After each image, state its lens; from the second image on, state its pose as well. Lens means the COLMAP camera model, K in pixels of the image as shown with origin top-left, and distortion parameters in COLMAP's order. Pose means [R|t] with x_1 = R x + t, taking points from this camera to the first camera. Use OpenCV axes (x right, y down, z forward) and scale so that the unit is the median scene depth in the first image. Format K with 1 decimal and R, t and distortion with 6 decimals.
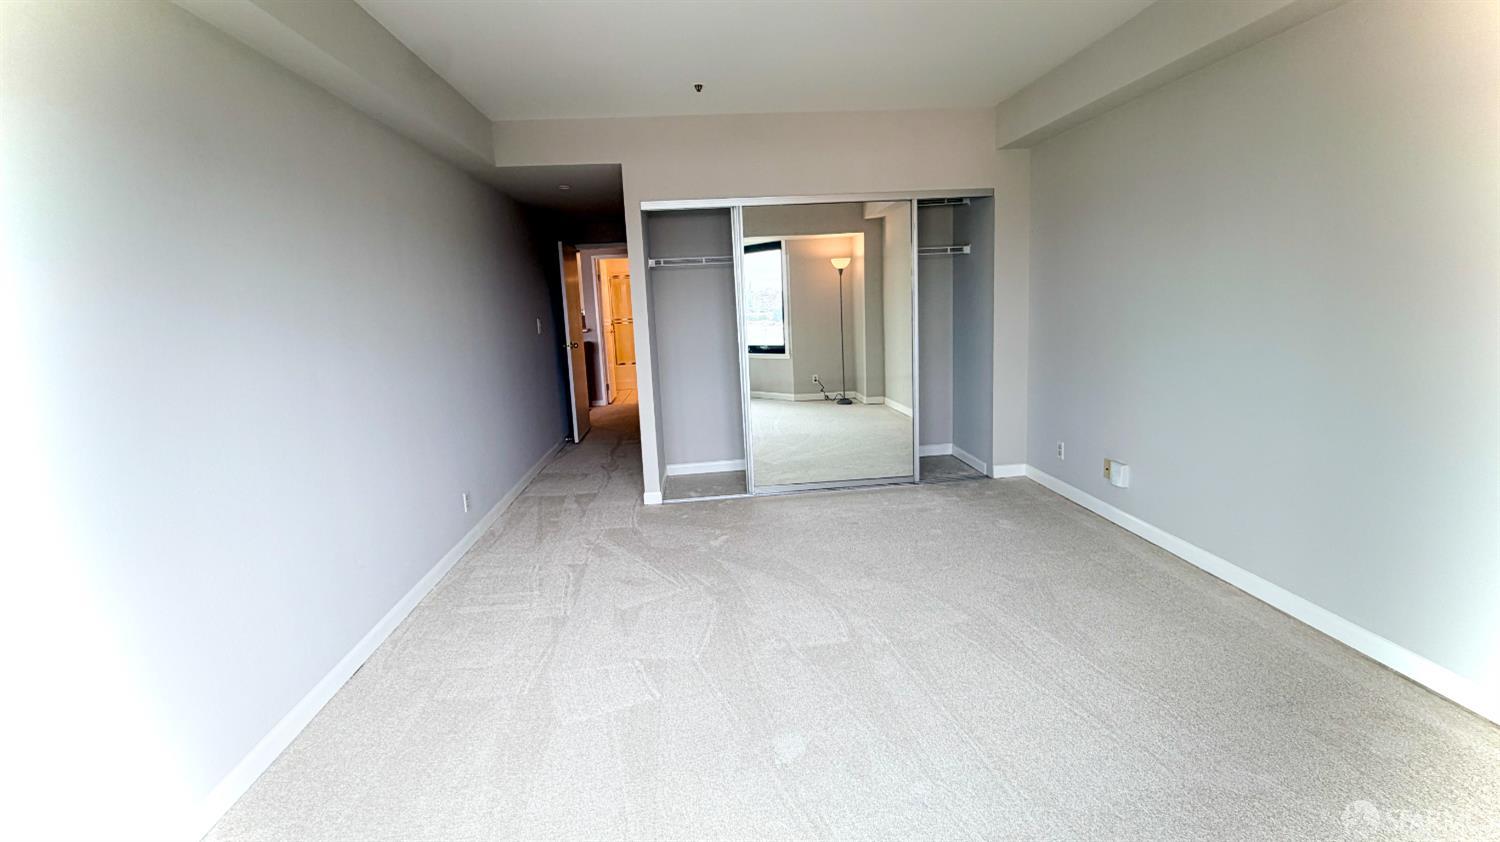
lens RADIAL K [[605.2, 0, 750.0], [0, 605.2, 421.0], [0, 0, 1]] dist [0.000385, 0.000303]
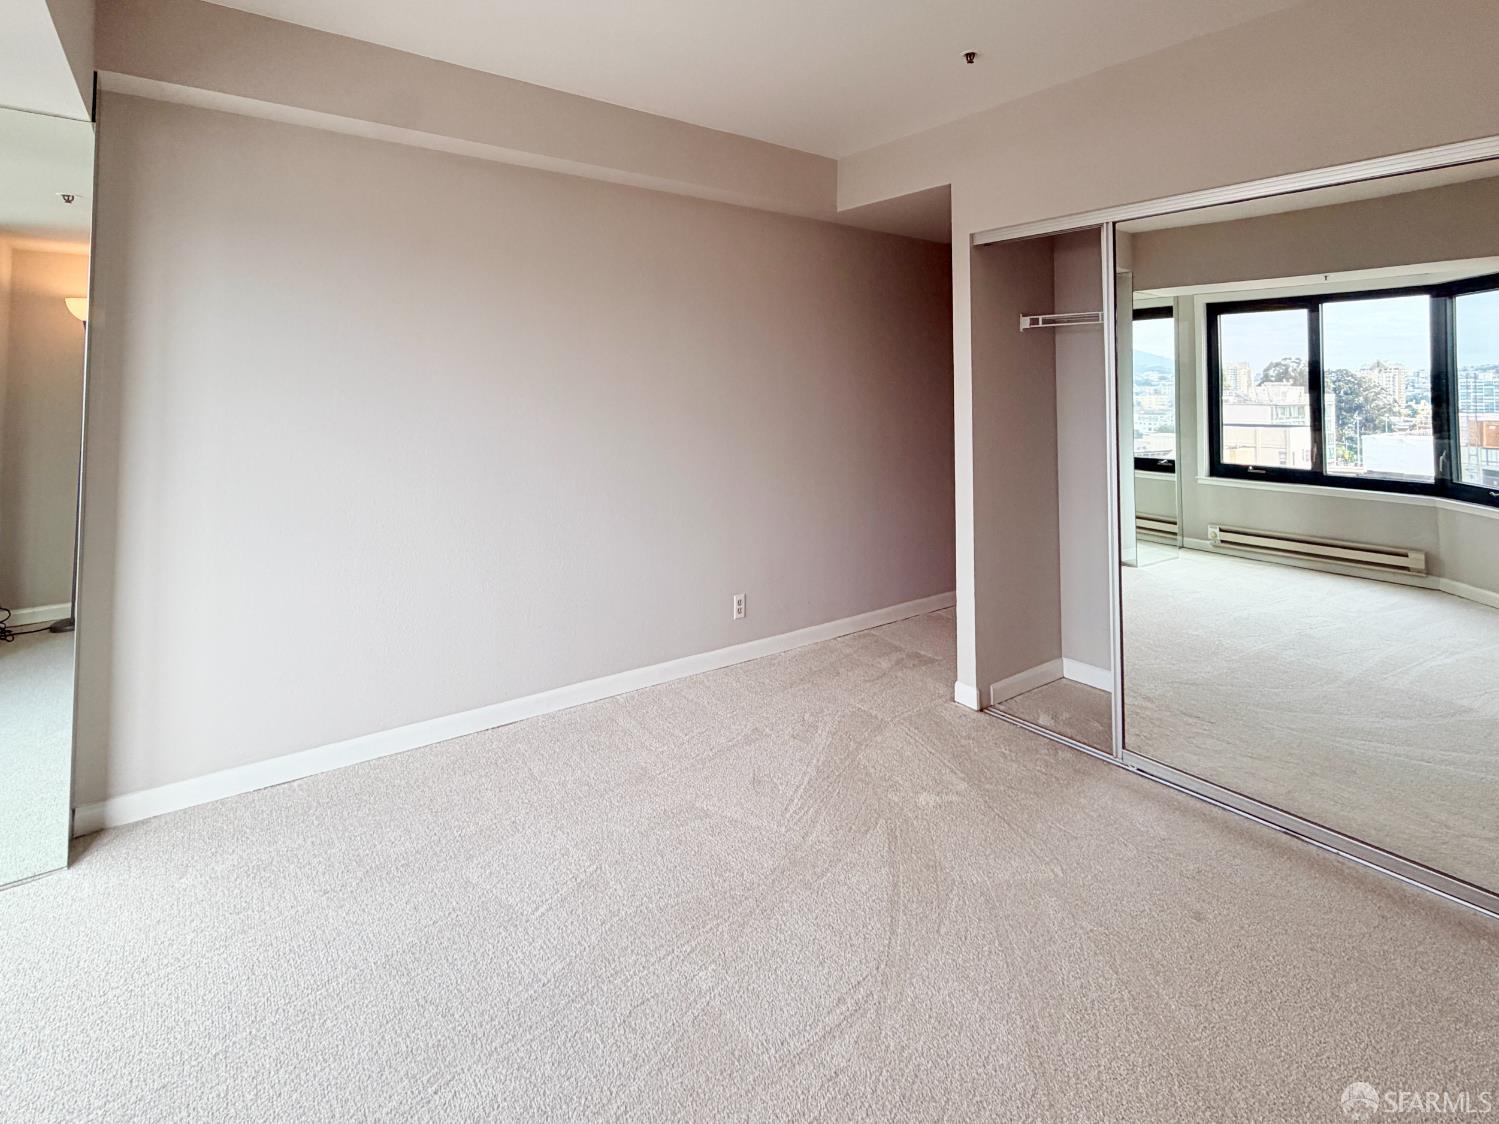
lens RADIAL K [[749.5, 0, 749.5], [0, 749.5, 562.0], [0, 0, 1]] dist [0.000778, 0.000062]
pose [[0.510726, 0.254445, -0.821229, 0.418631], [-0.189232, 0.965046, 0.181320, -0.138351], [0.838659, 0.062798, 0.541024, 0.407180]]
